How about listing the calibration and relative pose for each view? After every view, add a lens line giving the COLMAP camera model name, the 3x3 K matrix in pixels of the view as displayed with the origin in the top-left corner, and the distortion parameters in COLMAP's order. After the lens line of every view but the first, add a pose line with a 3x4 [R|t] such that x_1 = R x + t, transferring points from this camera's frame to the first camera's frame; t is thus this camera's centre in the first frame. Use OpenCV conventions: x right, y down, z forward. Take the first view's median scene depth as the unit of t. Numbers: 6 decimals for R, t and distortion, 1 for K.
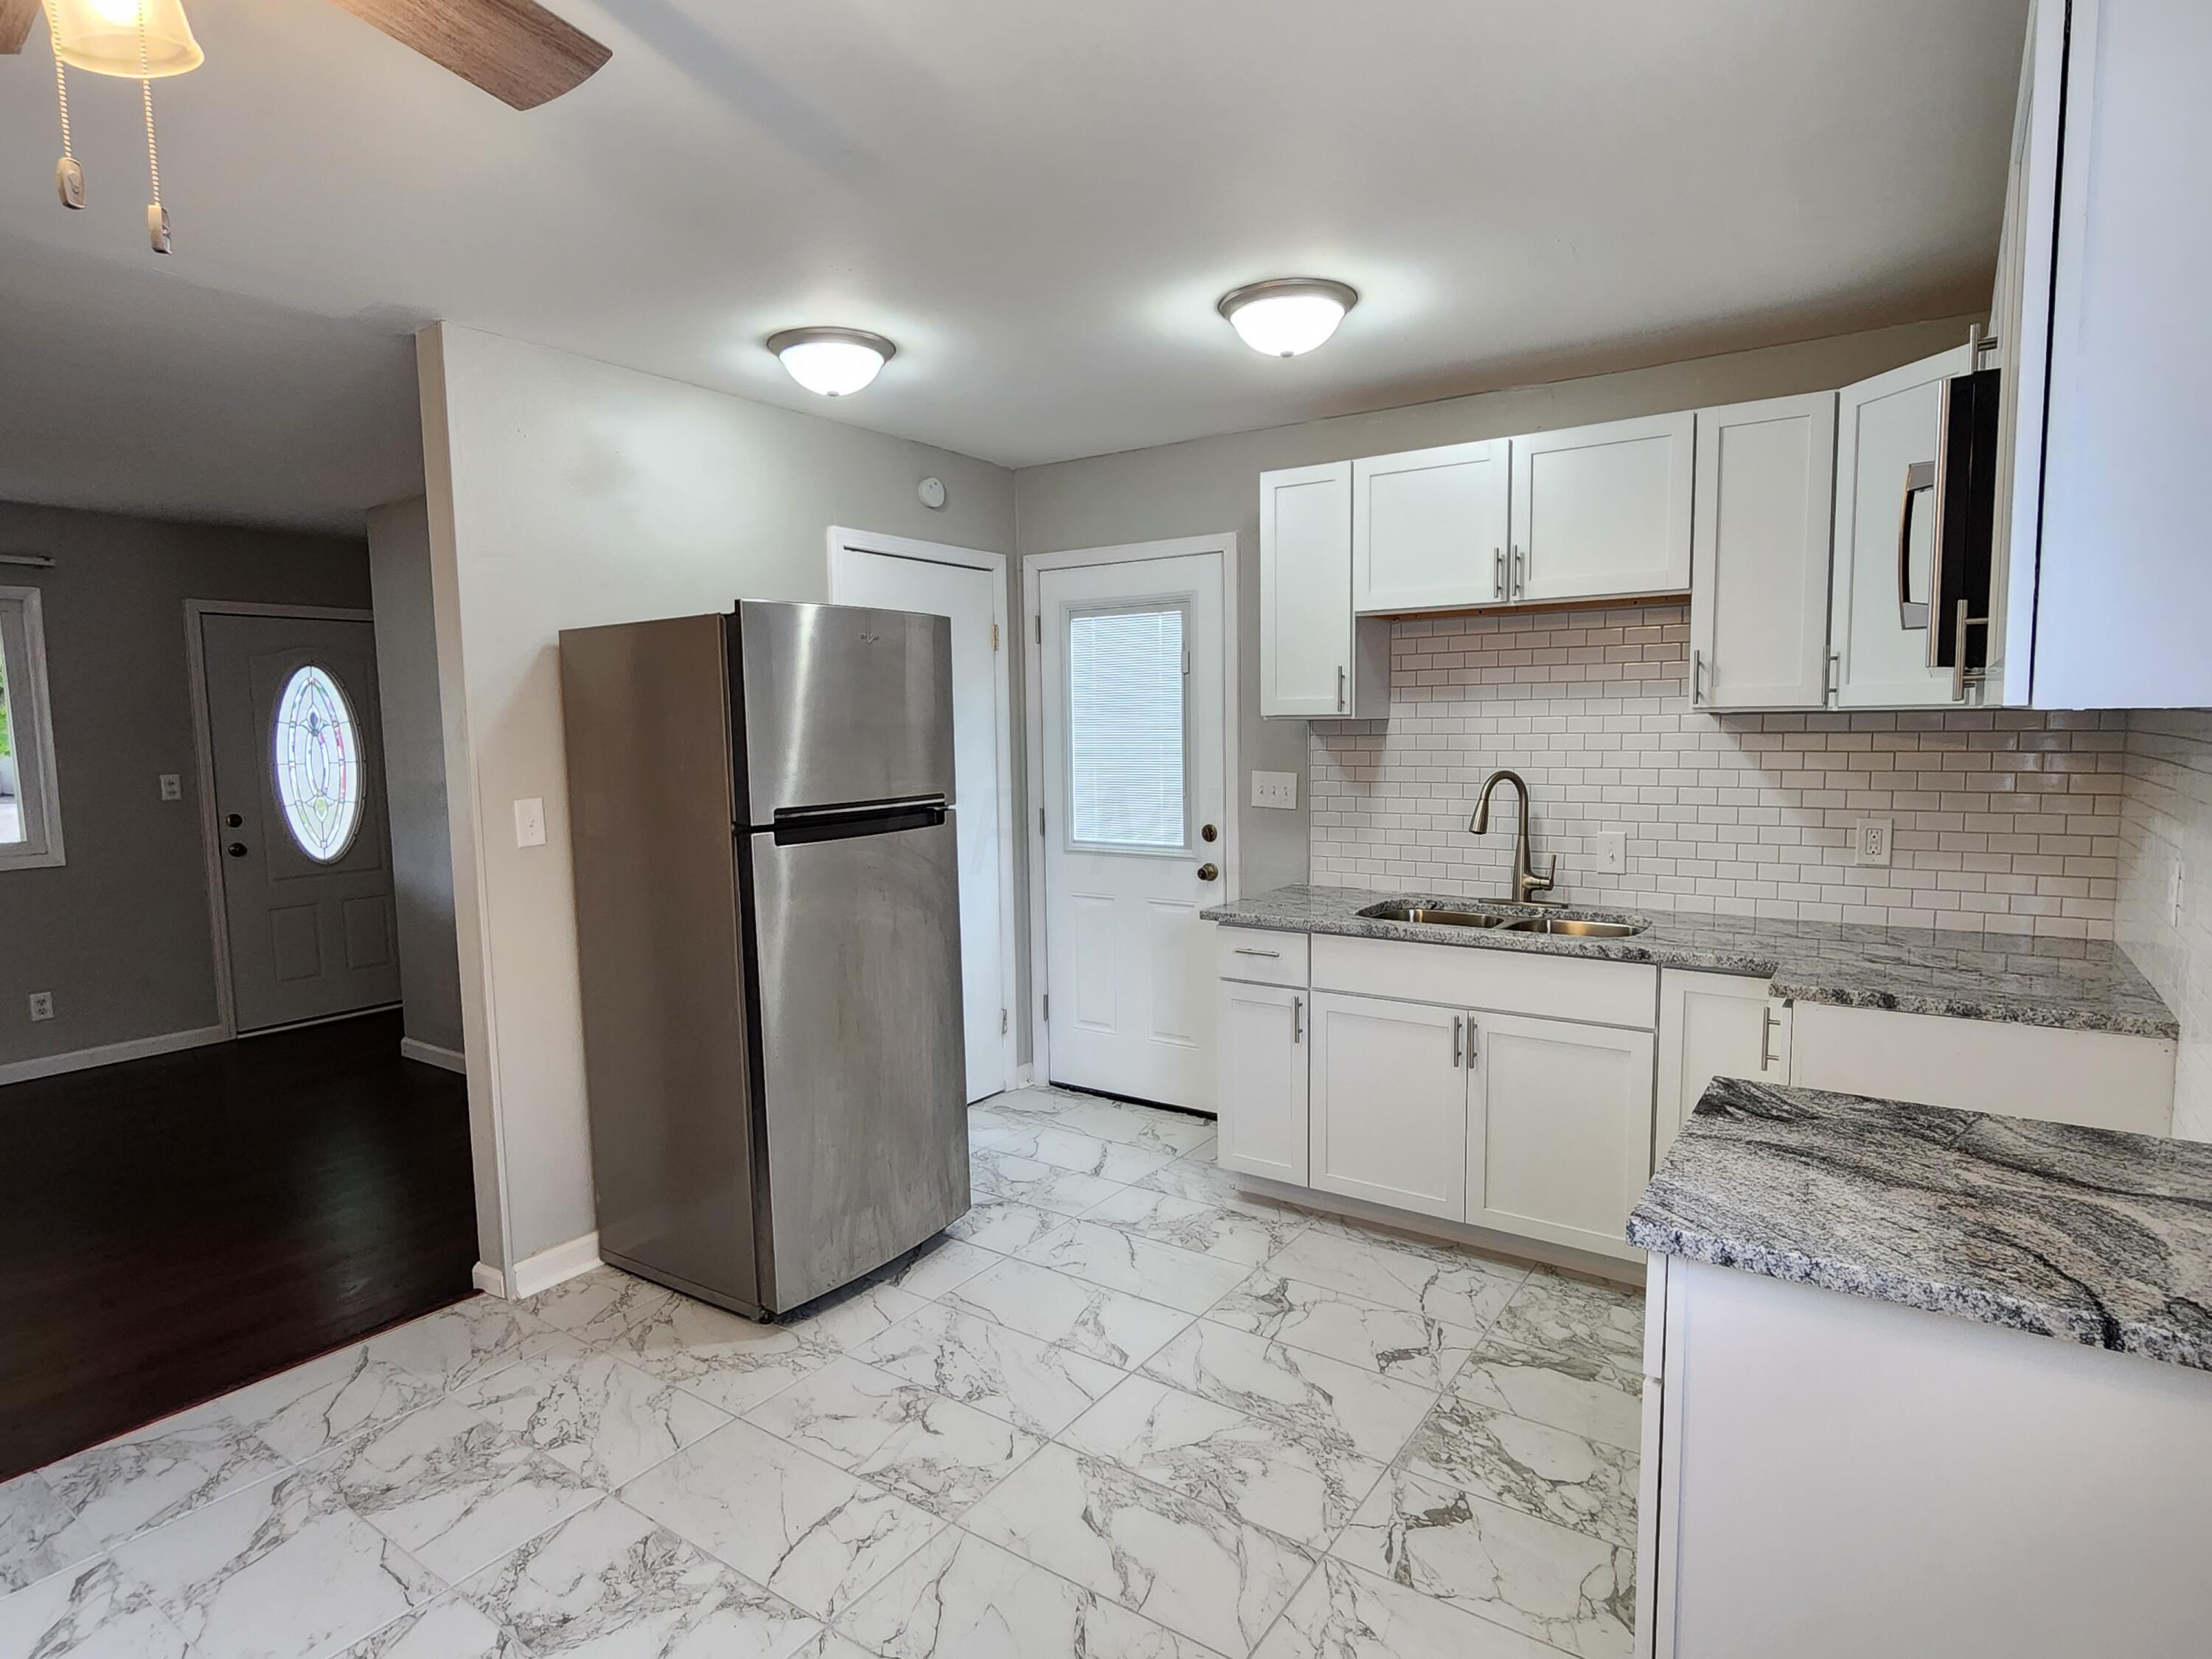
lens RADIAL K [[1204.0, 0, 1110.2], [0, 1204.0, 826.9], [0, 0, 1]] dist [0.006106, -0.000327]
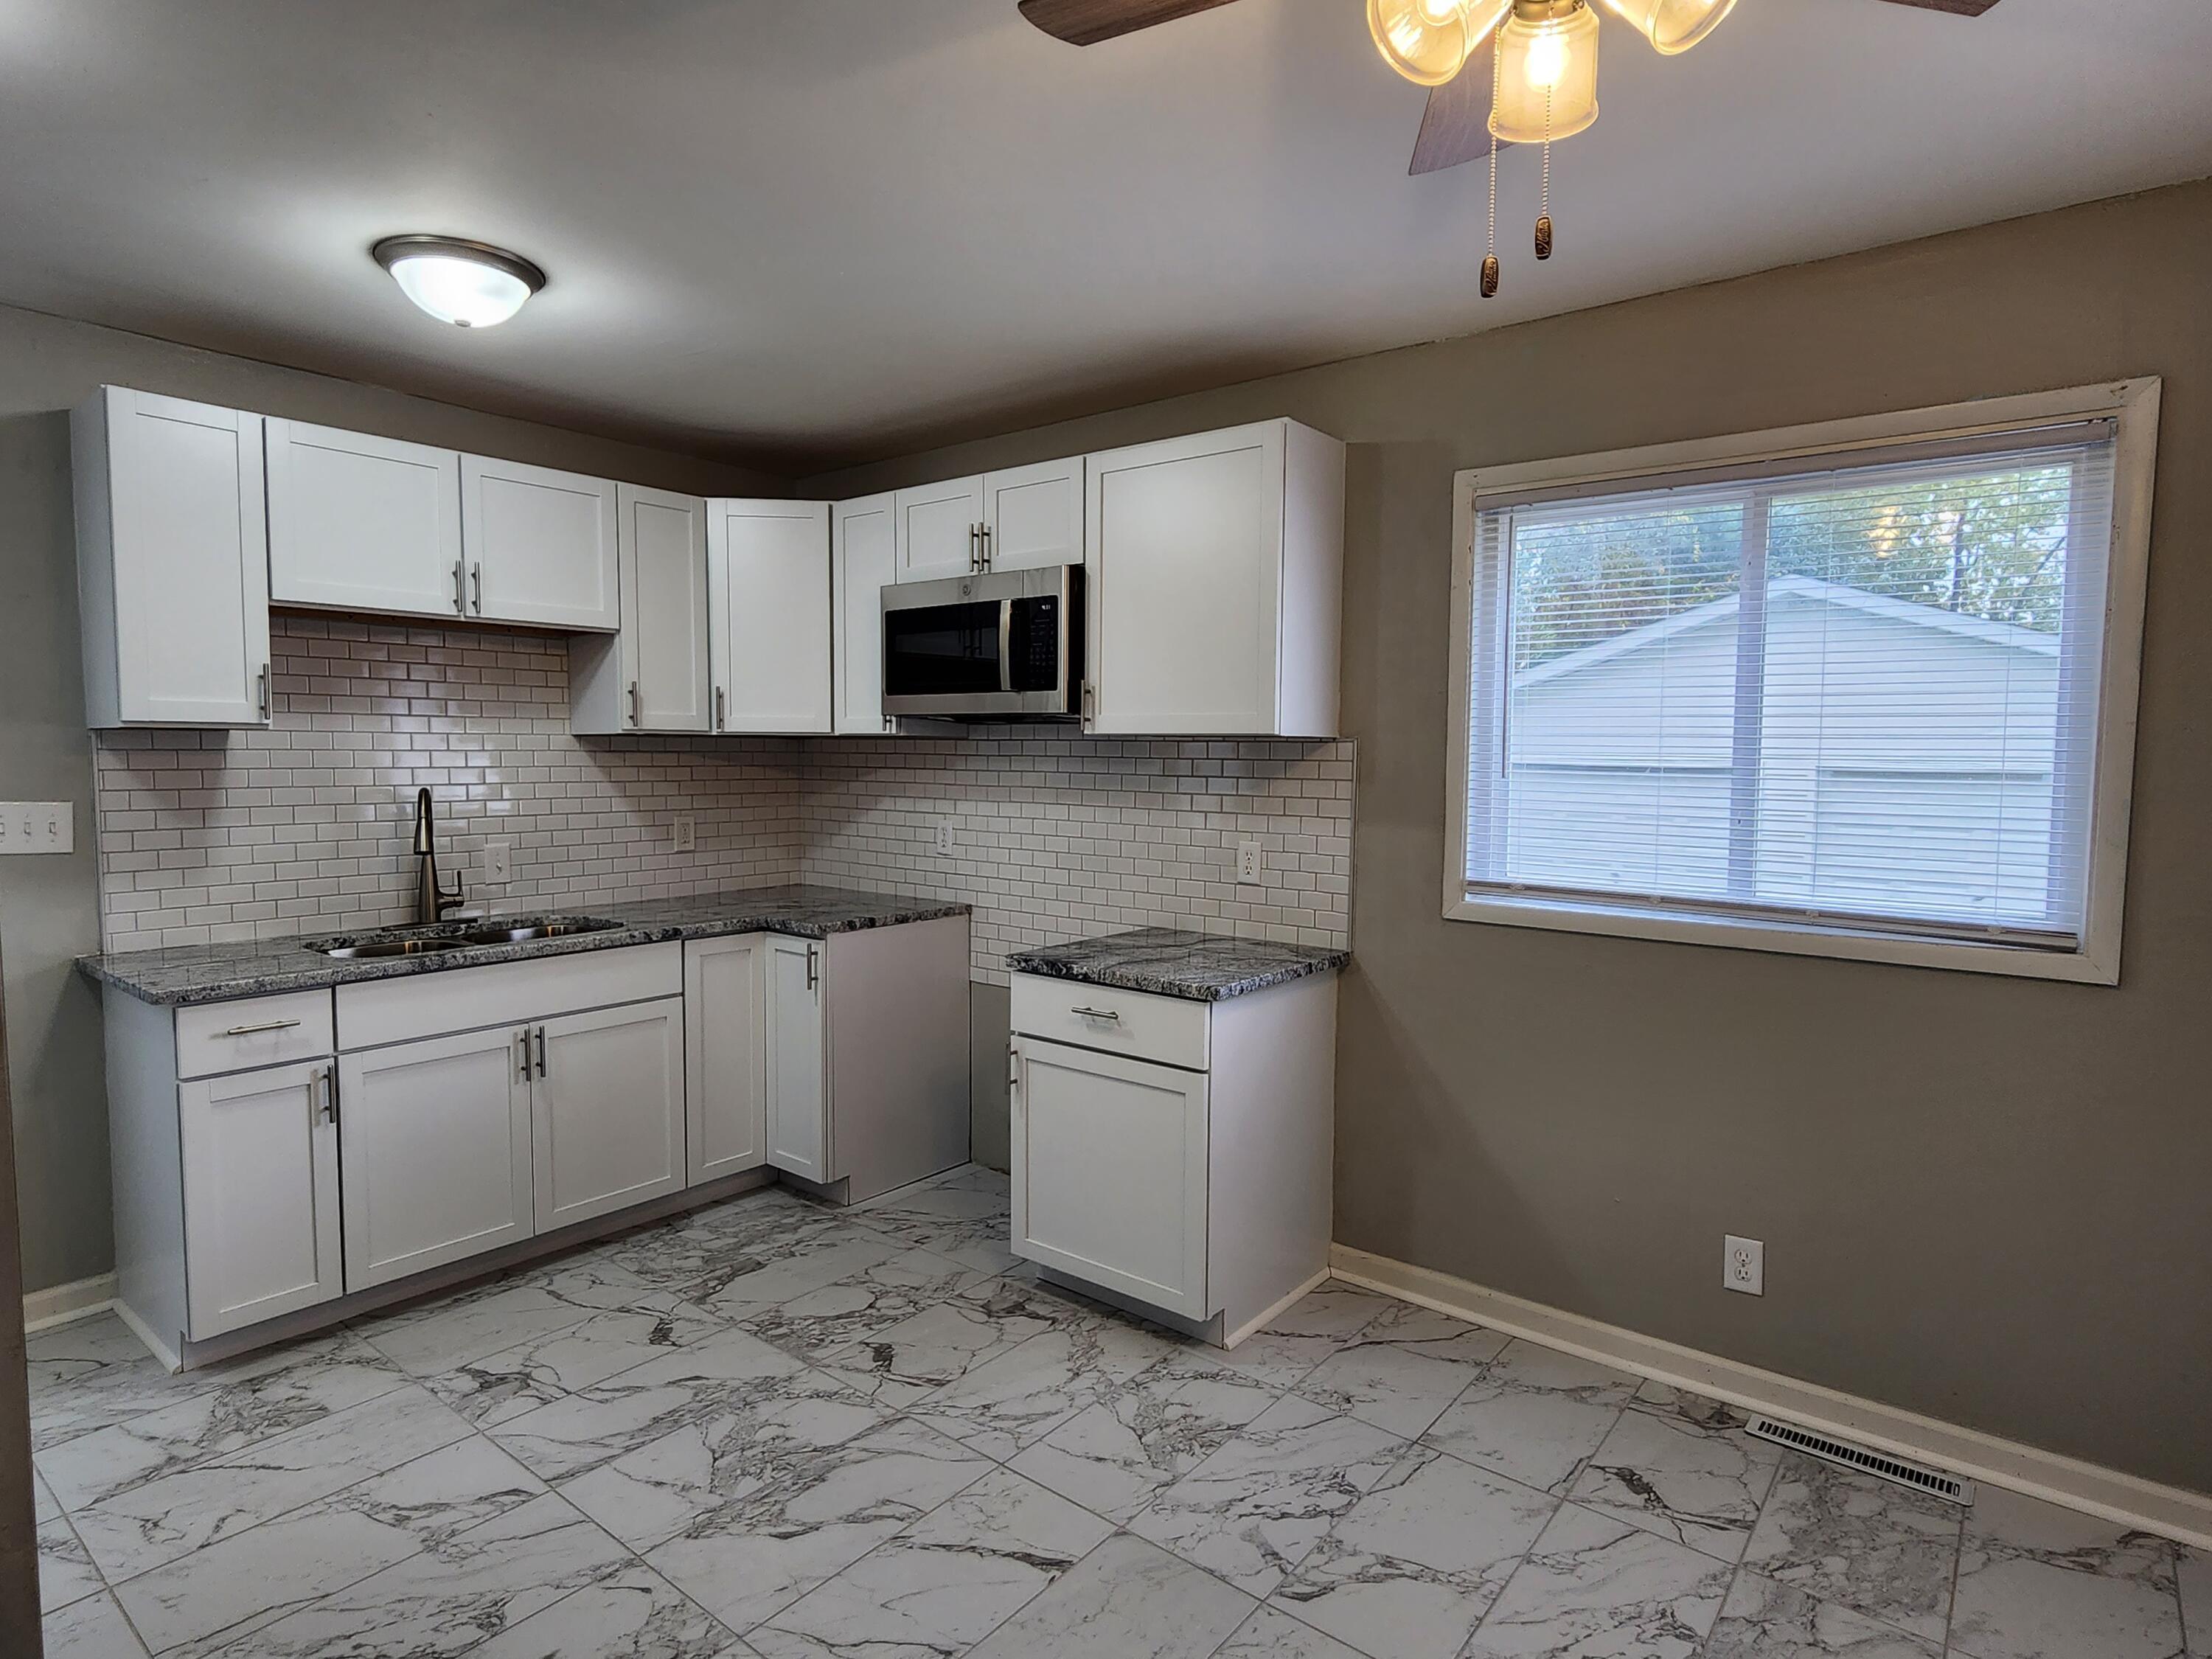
lens RADIAL K [[1204.0, 0, 1087.9], [0, 1204.0, 826.8], [0, 0, 1]] dist [0.006106, -0.000327]
pose [[0.083342, -0.049130, 0.995309, -0.670666], [0.078551, 0.996000, 0.042586, -0.017384], [-0.993420, 0.074633, 0.086868, 0.444729]]
